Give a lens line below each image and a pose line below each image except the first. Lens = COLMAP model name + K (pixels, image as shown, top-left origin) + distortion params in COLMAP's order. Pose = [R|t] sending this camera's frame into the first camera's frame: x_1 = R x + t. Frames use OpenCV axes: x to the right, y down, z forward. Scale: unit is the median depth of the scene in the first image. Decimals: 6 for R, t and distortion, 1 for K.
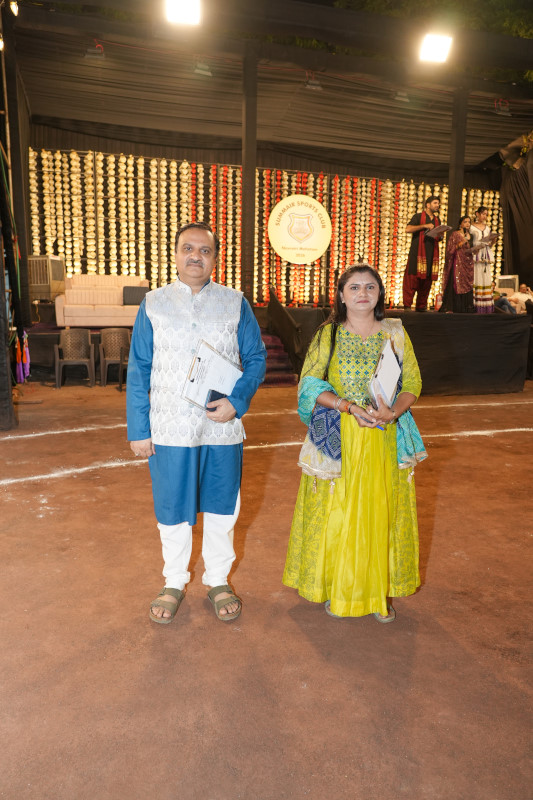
lens RADIAL K [[487.5, 0, 266.5], [0, 487.5, 400.0], [0, 0, 1]] dist [-0.053976, 0.000413]
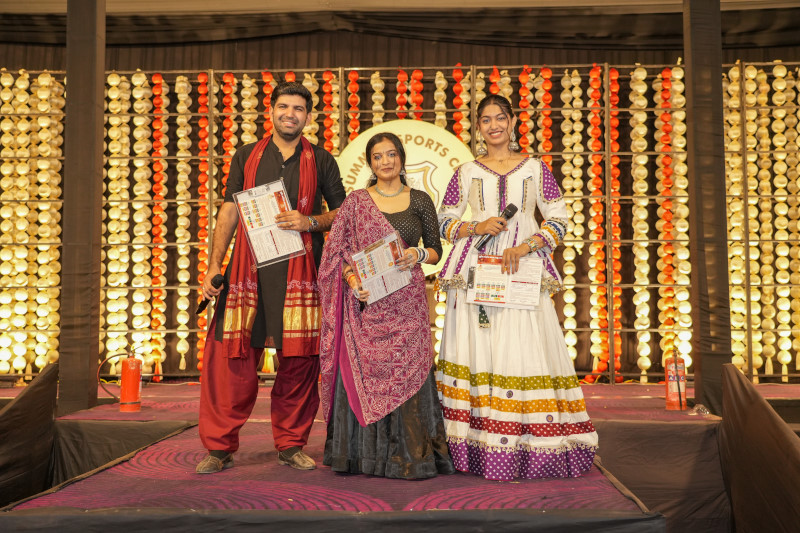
lens RADIAL K [[935.1, 0, 400.0], [0, 935.1, 266.5], [0, 0, 1]] dist [0.007207, 0.008739]
pose [[0.956126, -0.042301, -0.289886, 0.325031], [-0.035457, 0.965537, -0.257841, -0.094590], [0.290802, 0.256807, 0.921675, 0.292381]]
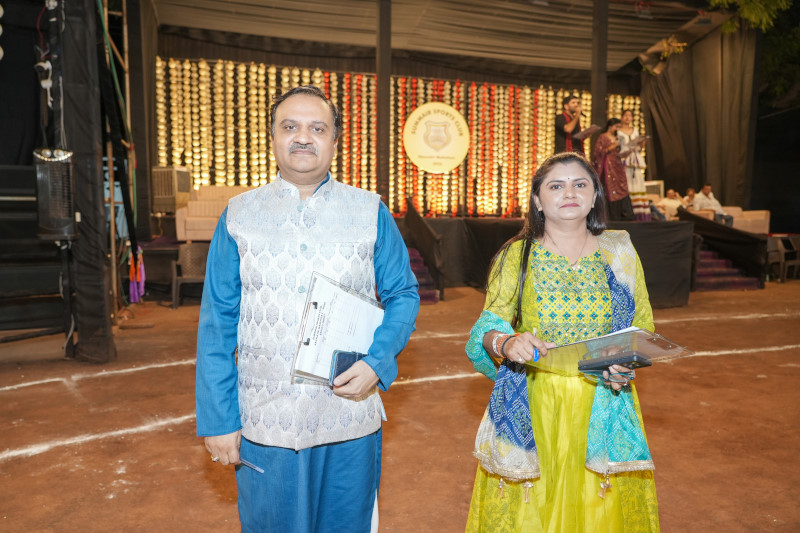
lens RADIAL K [[487.5, 0, 400.0], [0, 487.5, 266.5], [0, 0, 1]] dist [-0.053976, 0.000413]
pose [[0.999925, -0.011576, -0.004071, -0.003477], [0.011166, 0.995941, -0.089311, -0.011720], [0.005088, 0.089259, 0.995995, 0.063262]]
